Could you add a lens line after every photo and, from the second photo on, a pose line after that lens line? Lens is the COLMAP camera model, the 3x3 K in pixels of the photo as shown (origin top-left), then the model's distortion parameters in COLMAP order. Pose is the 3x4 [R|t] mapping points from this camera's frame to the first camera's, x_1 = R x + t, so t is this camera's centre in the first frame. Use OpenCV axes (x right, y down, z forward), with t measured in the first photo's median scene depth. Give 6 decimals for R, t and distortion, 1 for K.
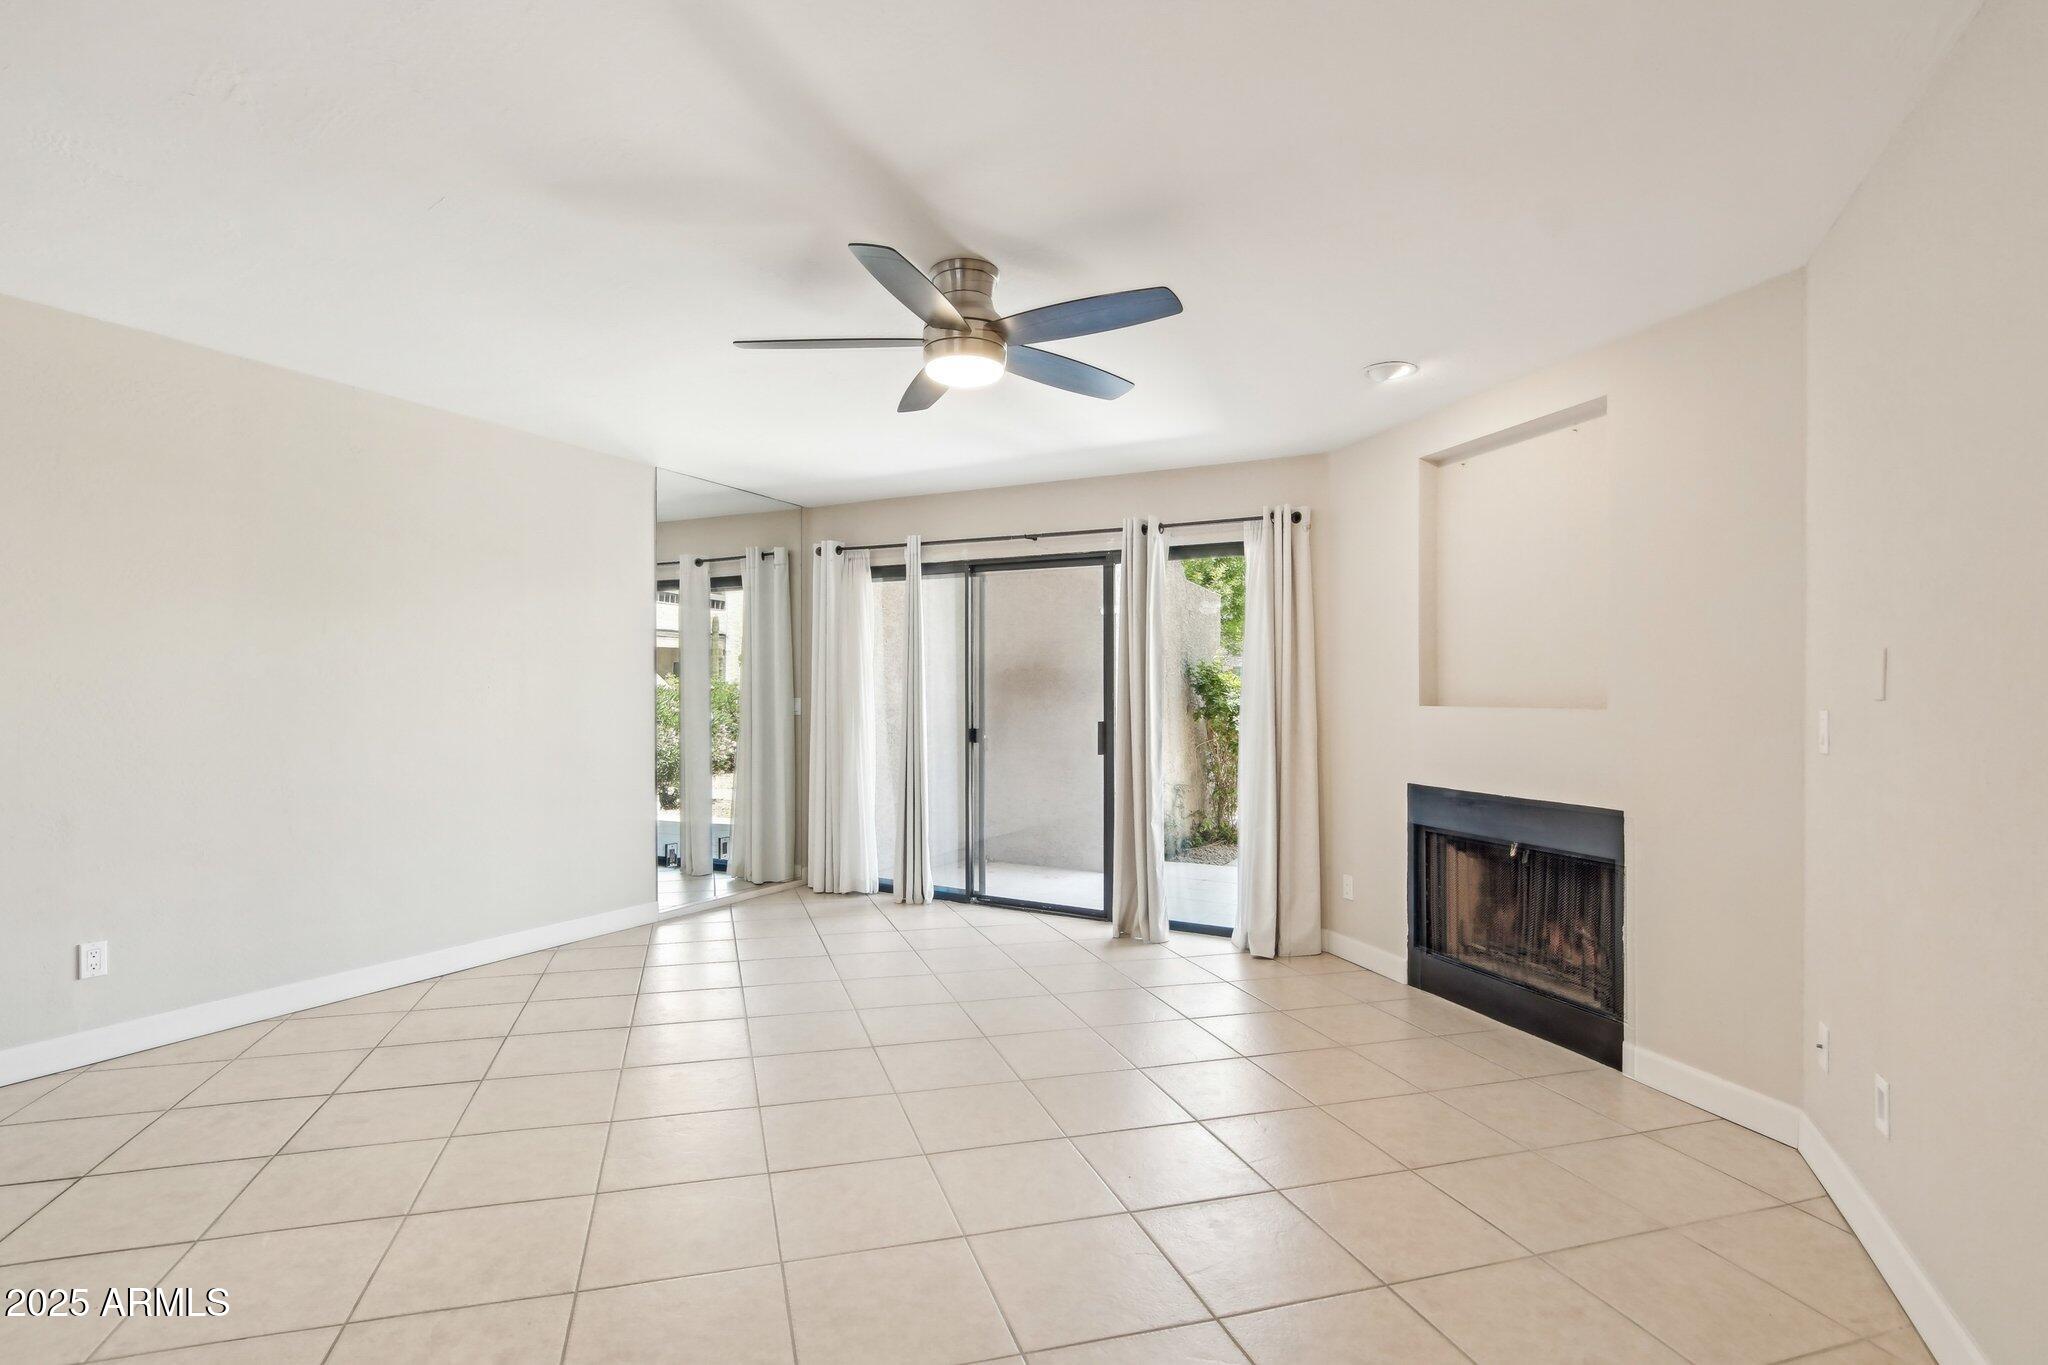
lens RADIAL K [[970.3, 0, 1005.8], [0, 970.3, 693.1], [0, 0, 1]] dist [-0.001286, 0.000052]
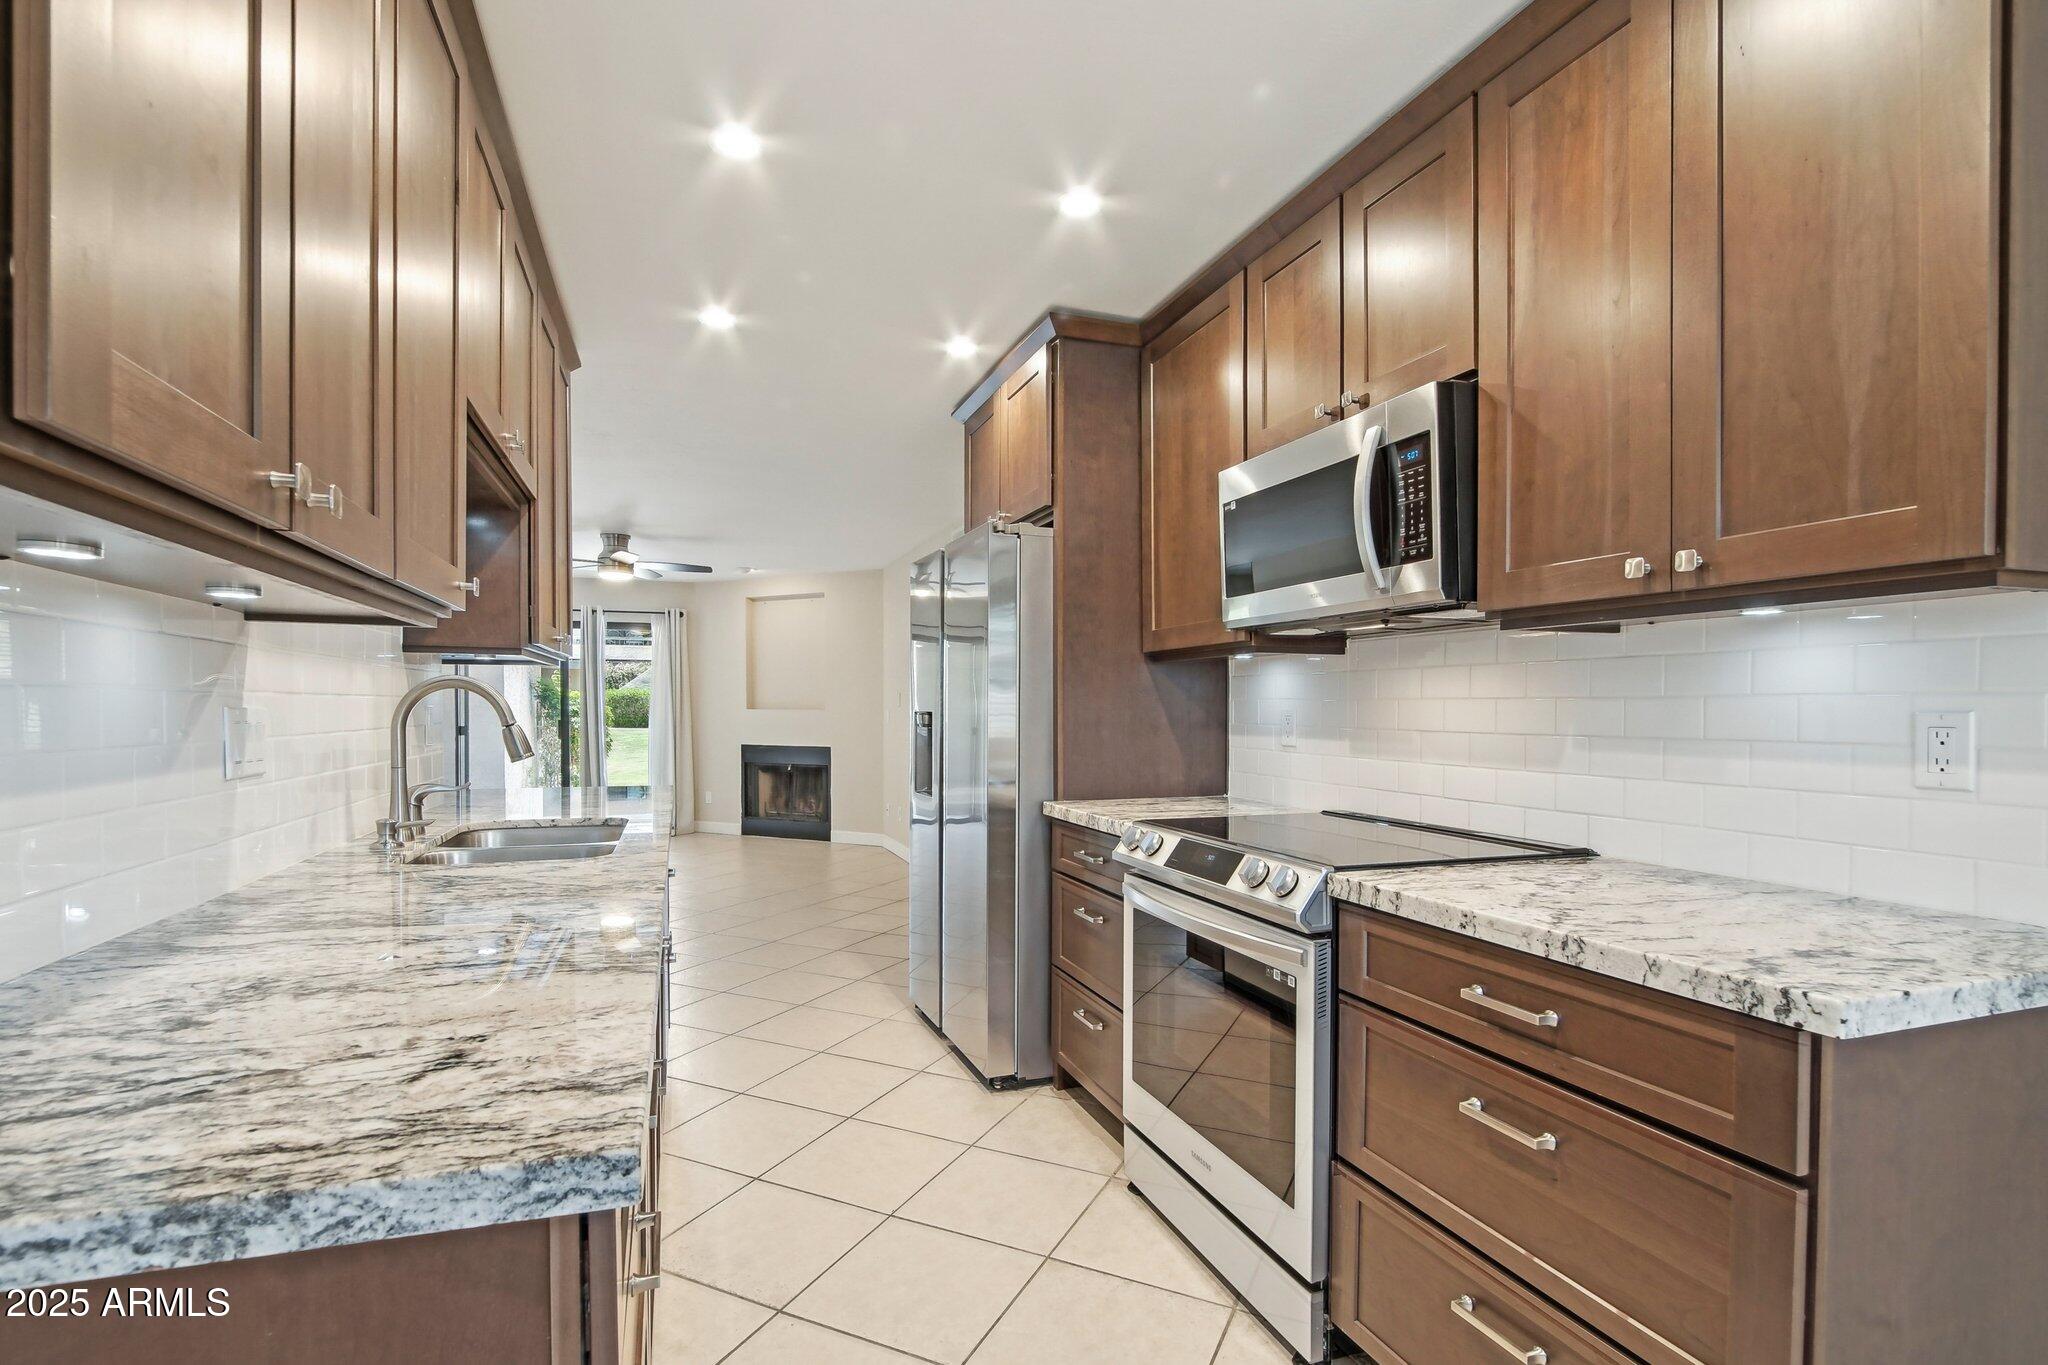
lens RADIAL K [[970.3, 0, 1025.8], [0, 970.3, 703.4], [0, 0, 1]] dist [-0.001286, 0.000052]
pose [[0.668221, -0.008198, 0.743917, -0.788280], [0.000566, 0.999945, 0.010511, -0.022038], [-0.743962, -0.006603, 0.668189, -0.947793]]
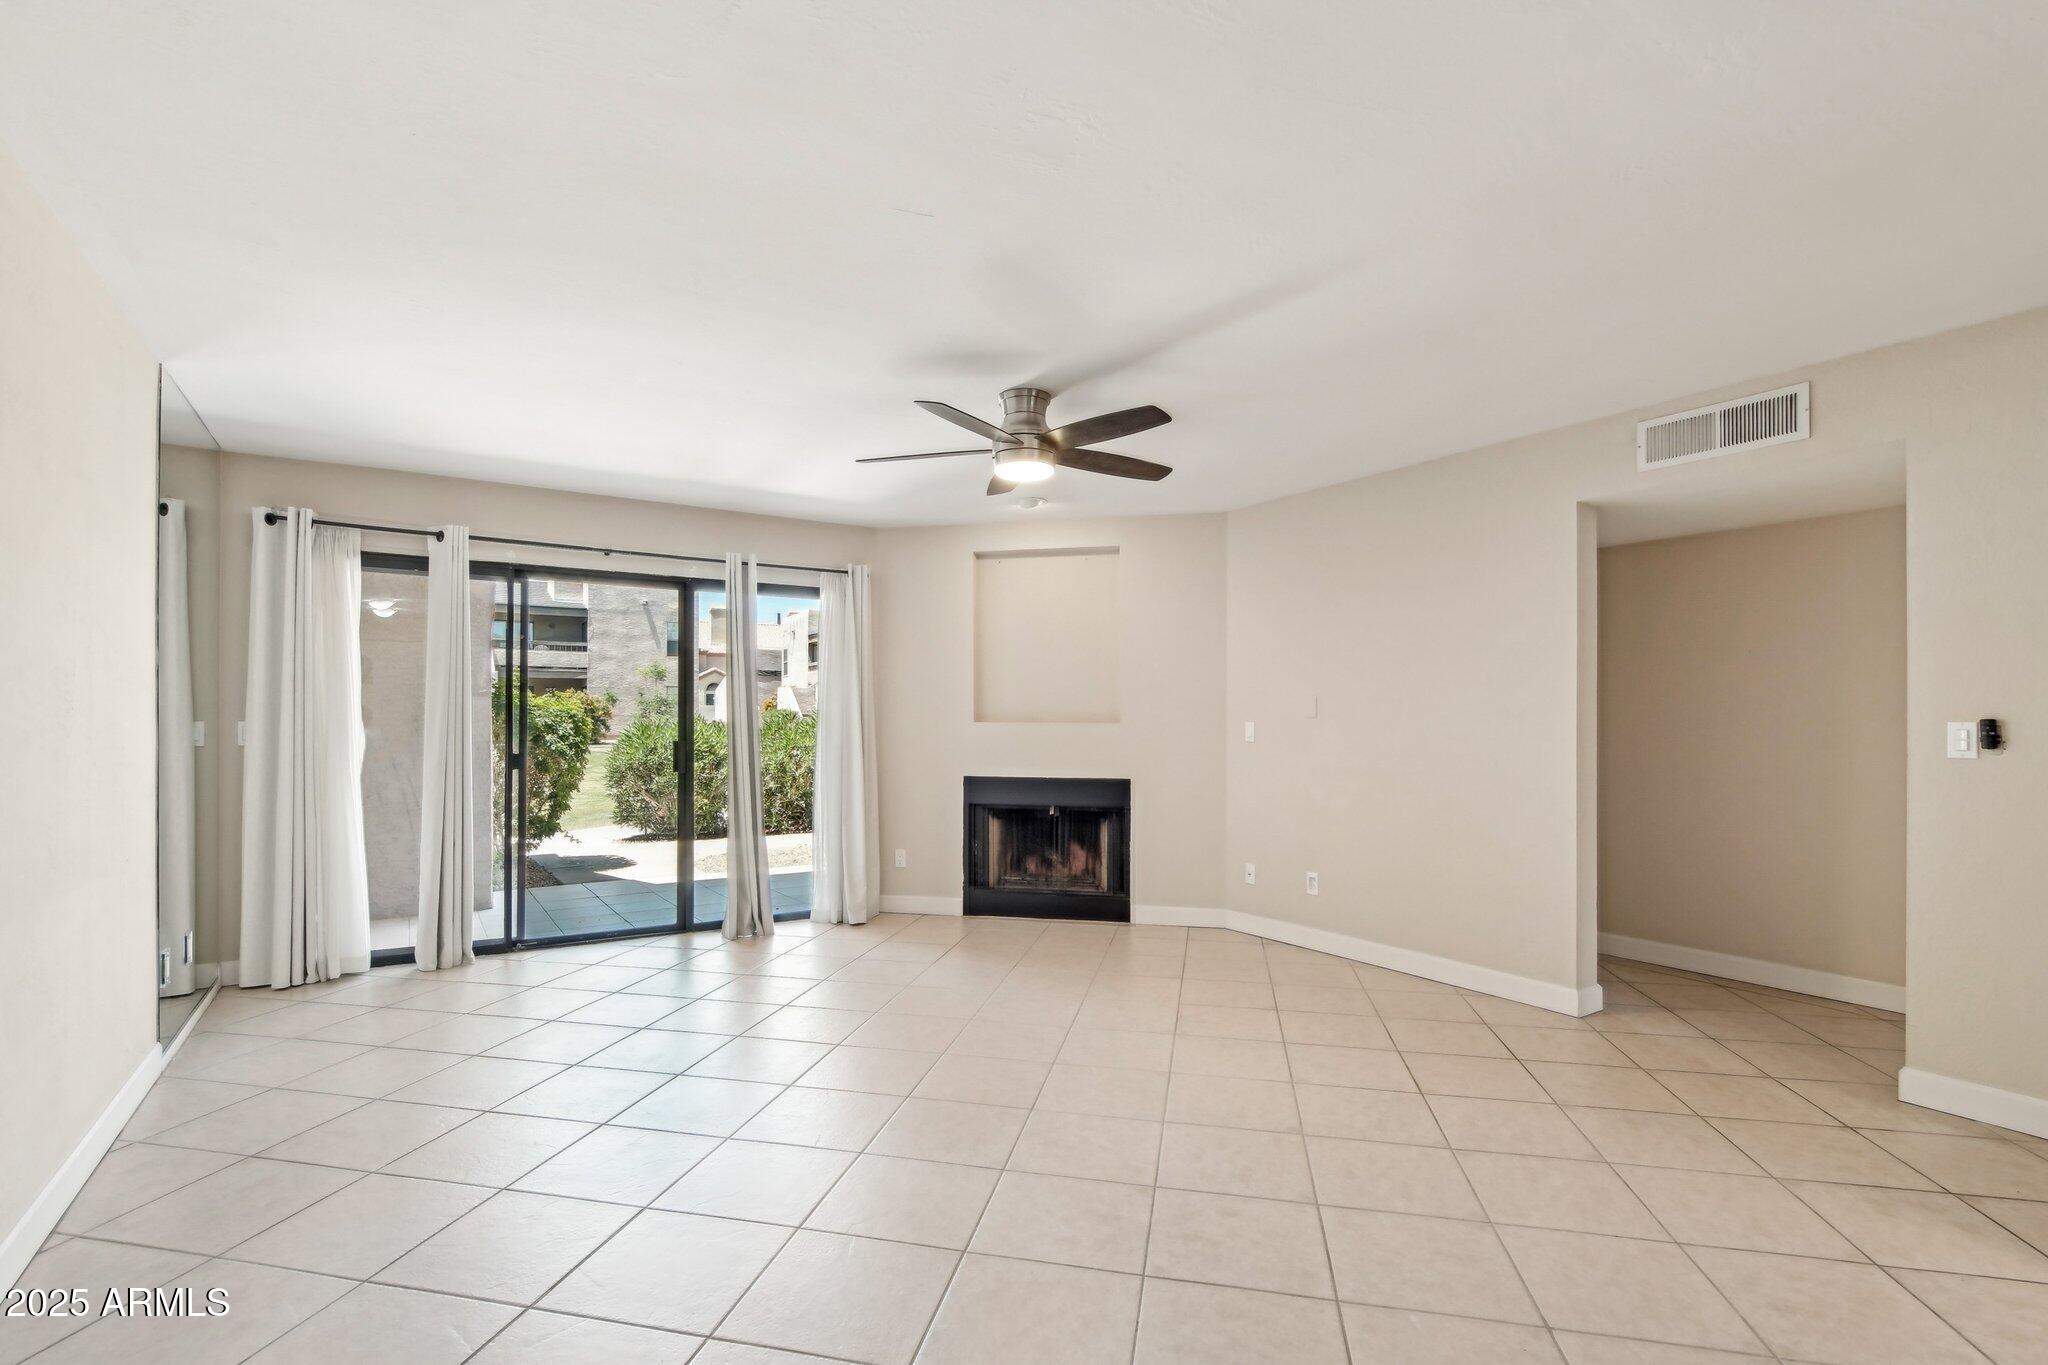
lens RADIAL K [[970.3, 0, 988.9], [0, 970.3, 717.8], [0, 0, 1]] dist [-0.001286, 0.000052]
pose [[0.490598, -0.008043, 0.871349, -0.817033], [0.000854, 0.999961, 0.008749, -0.005662], [-0.871385, -0.003548, 0.490586, 0.260793]]
